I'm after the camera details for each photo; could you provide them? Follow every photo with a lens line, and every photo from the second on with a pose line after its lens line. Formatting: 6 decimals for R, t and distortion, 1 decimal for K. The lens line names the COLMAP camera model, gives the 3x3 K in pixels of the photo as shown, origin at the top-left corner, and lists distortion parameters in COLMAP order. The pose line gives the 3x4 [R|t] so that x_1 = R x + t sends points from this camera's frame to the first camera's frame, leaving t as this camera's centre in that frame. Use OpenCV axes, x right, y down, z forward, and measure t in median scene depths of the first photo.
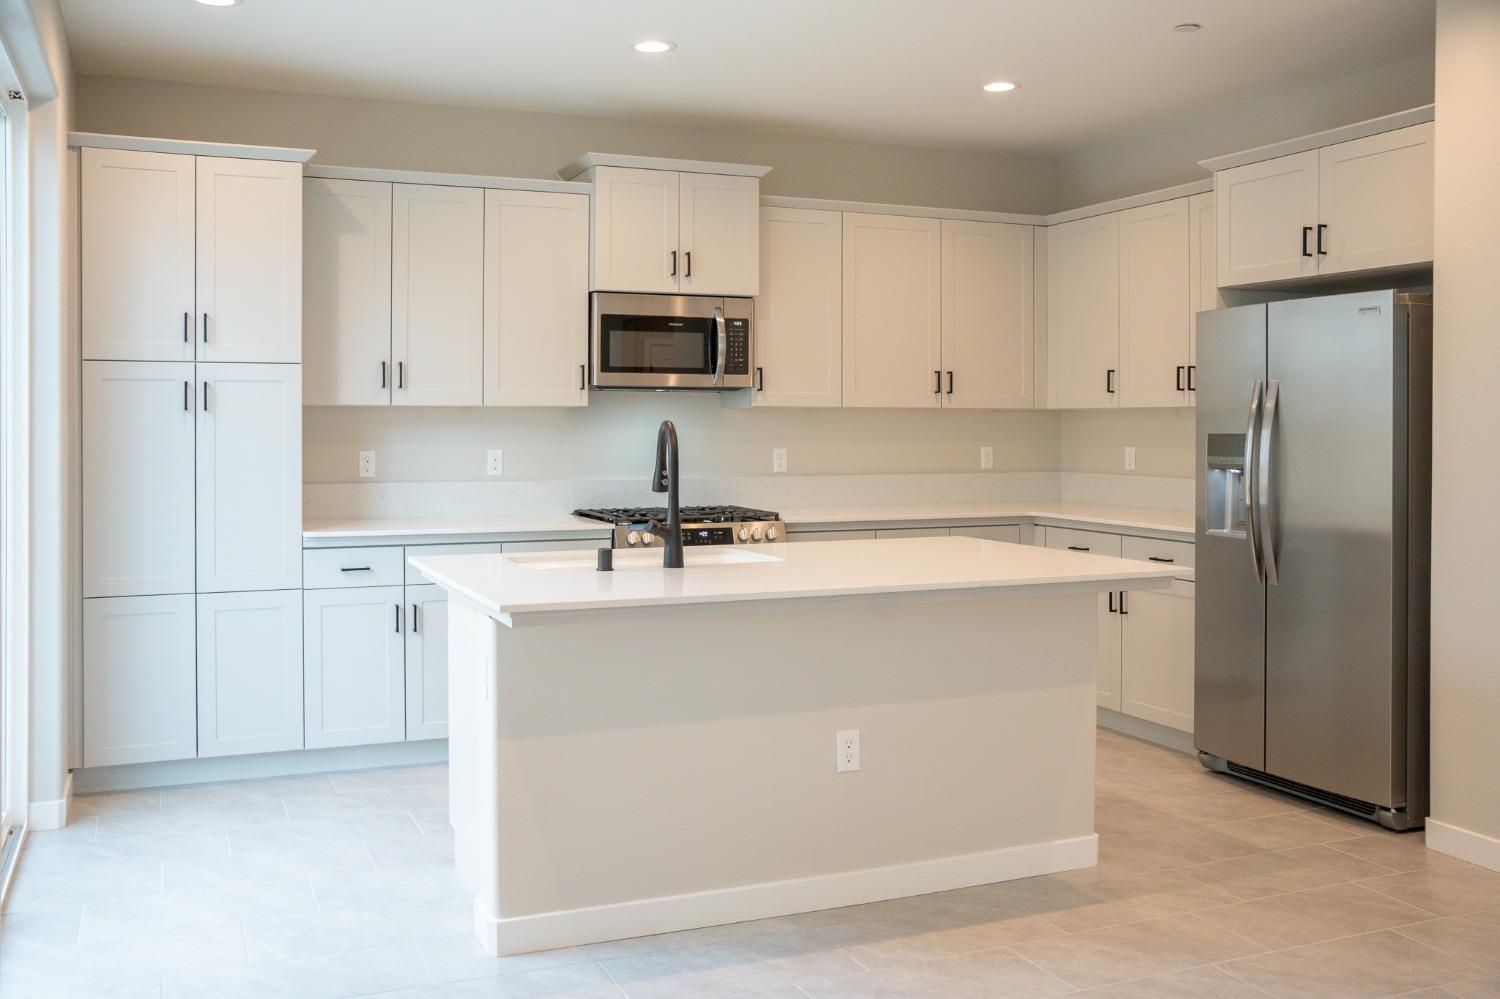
lens RADIAL K [[1384.8, 0, 749.4], [0, 1384.8, 428.0], [0, 0, 1]] dist [-0.041658, 0.011250]
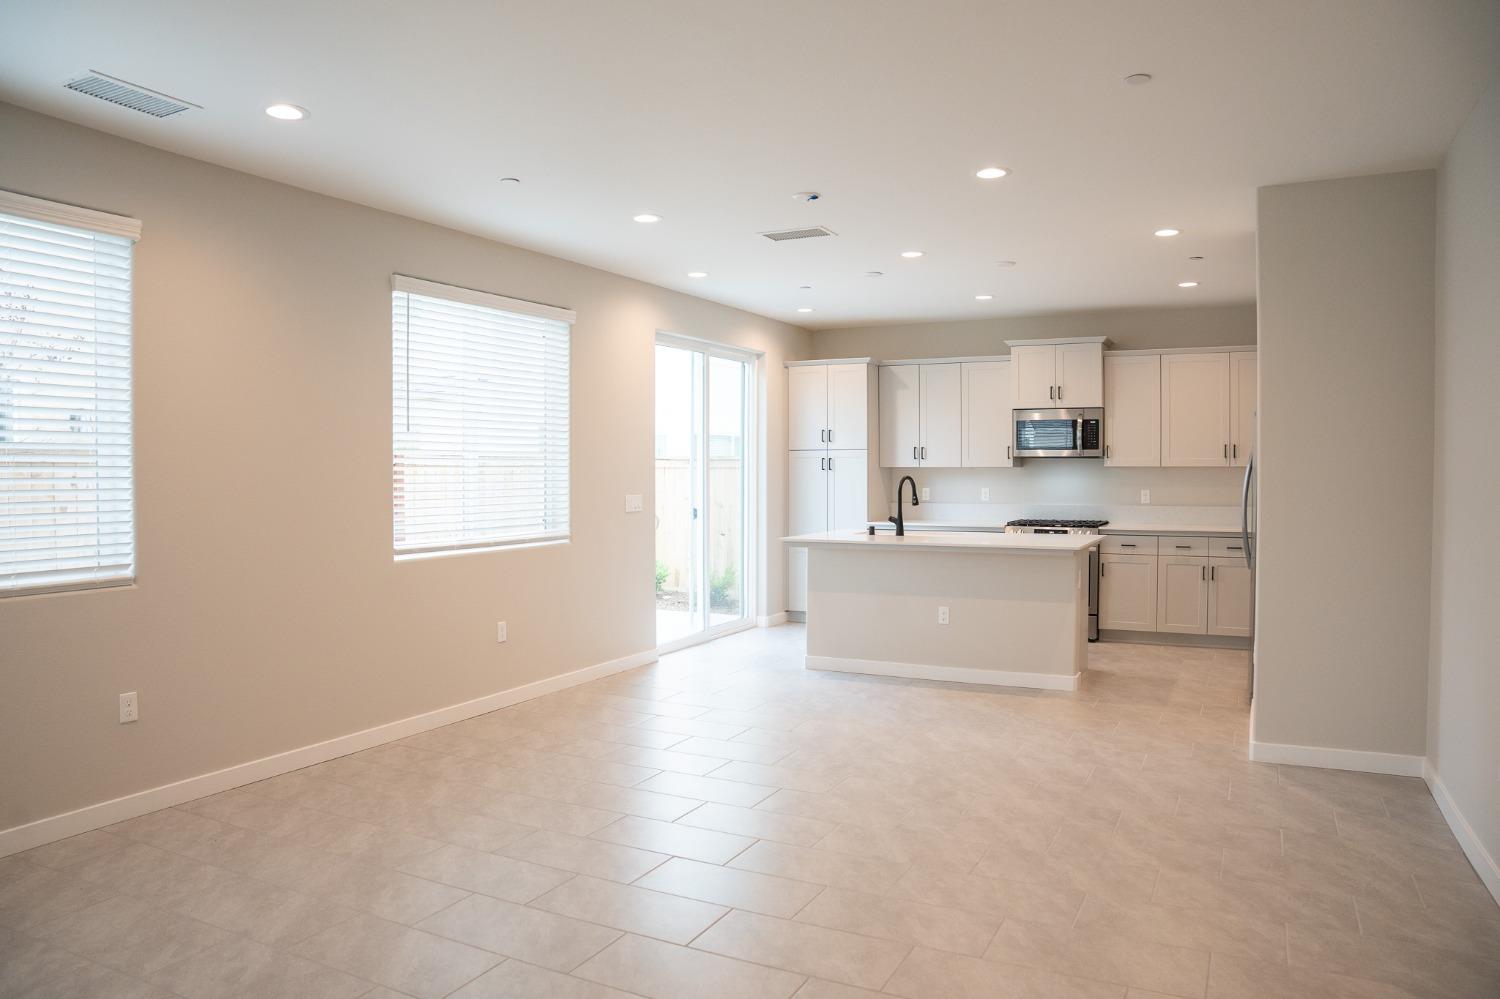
lens RADIAL K [[1044.6, 0, 750.0], [0, 1044.6, 499.5], [0, 0, 1]] dist [-0.184031, 0.130086]
pose [[0.647386, 0.019231, -0.761920, 0.782690], [-0.001497, 0.999712, 0.023961, -0.003775], [0.762161, -0.014371, 0.647228, -0.254981]]
